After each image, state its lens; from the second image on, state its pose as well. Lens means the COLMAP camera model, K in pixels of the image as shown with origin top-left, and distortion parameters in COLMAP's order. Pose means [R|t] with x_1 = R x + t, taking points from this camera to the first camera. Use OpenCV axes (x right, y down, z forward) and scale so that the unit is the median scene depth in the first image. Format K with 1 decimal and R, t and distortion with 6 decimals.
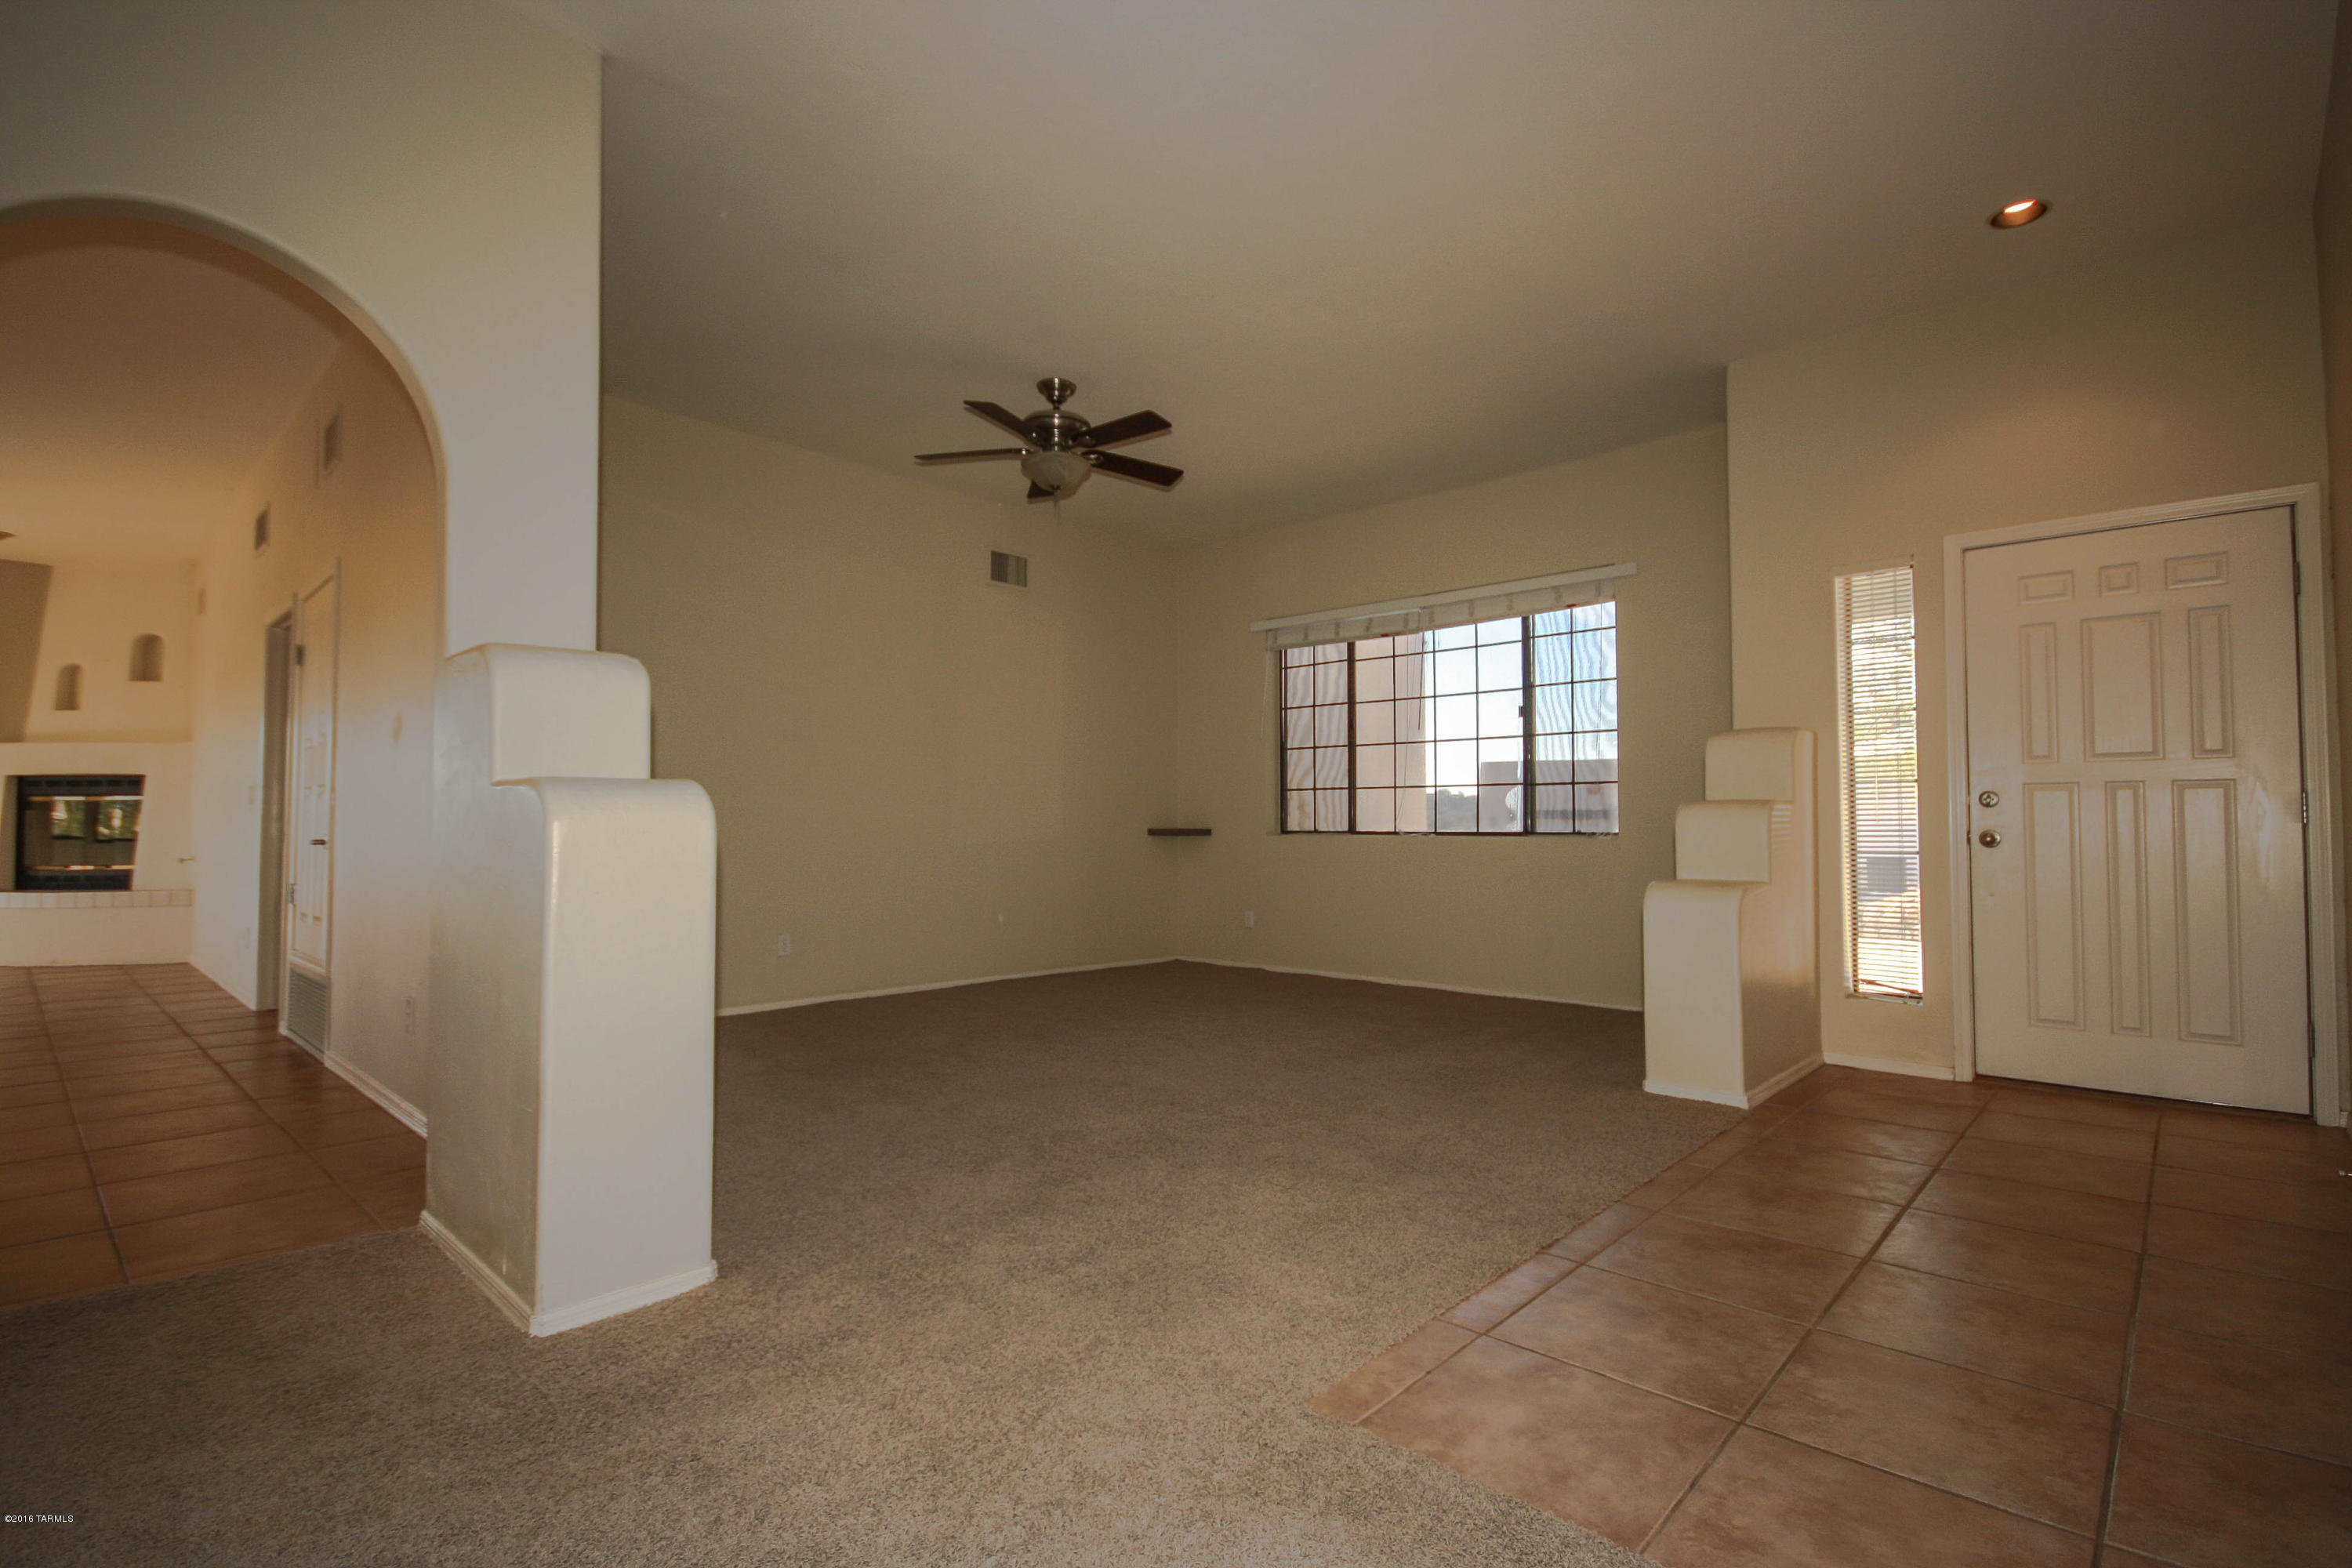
lens RADIAL K [[1105.8, 0, 1182.5], [0, 1105.8, 785.4], [0, 0, 1]] dist [0.018154, -0.017107]
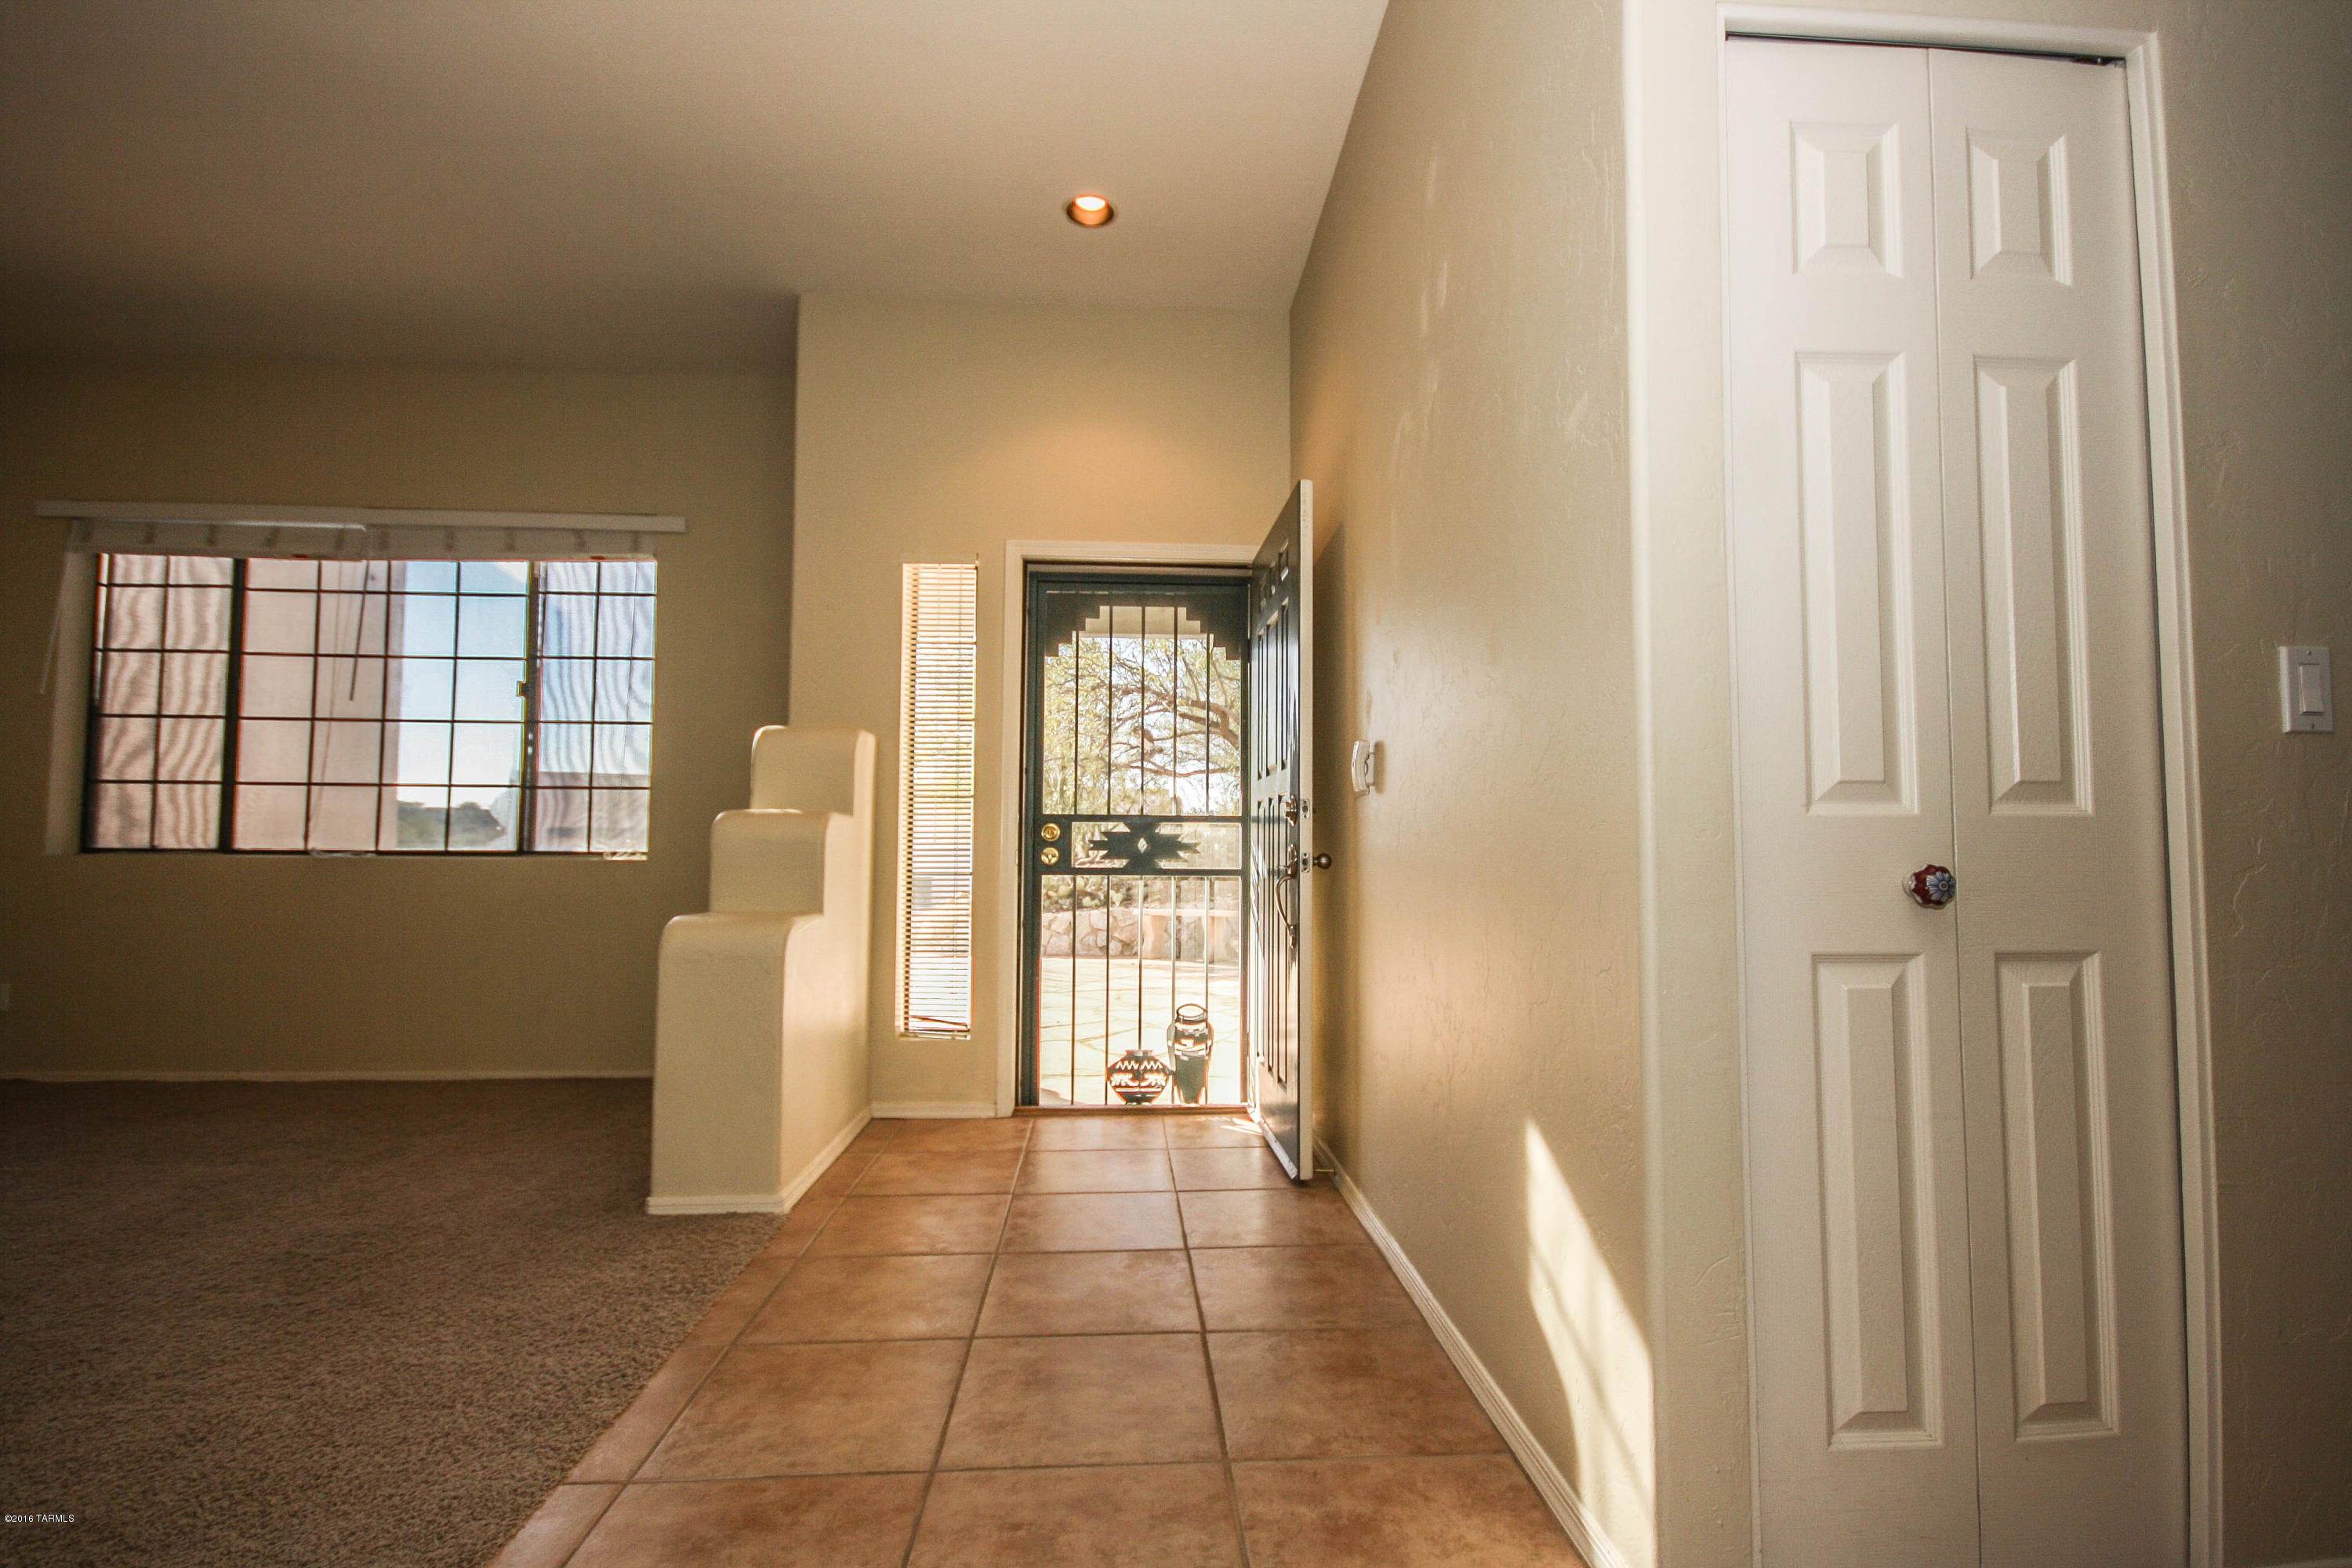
lens RADIAL K [[1105.8, 0, 1182.5], [0, 1105.8, 785.4], [0, 0, 1]] dist [0.018154, -0.017107]
pose [[0.696144, 0.044953, 0.716493, 0.078128], [-0.031454, 0.998989, -0.032116, 0.007472], [-0.717213, -0.000179, 0.696854, 0.150806]]
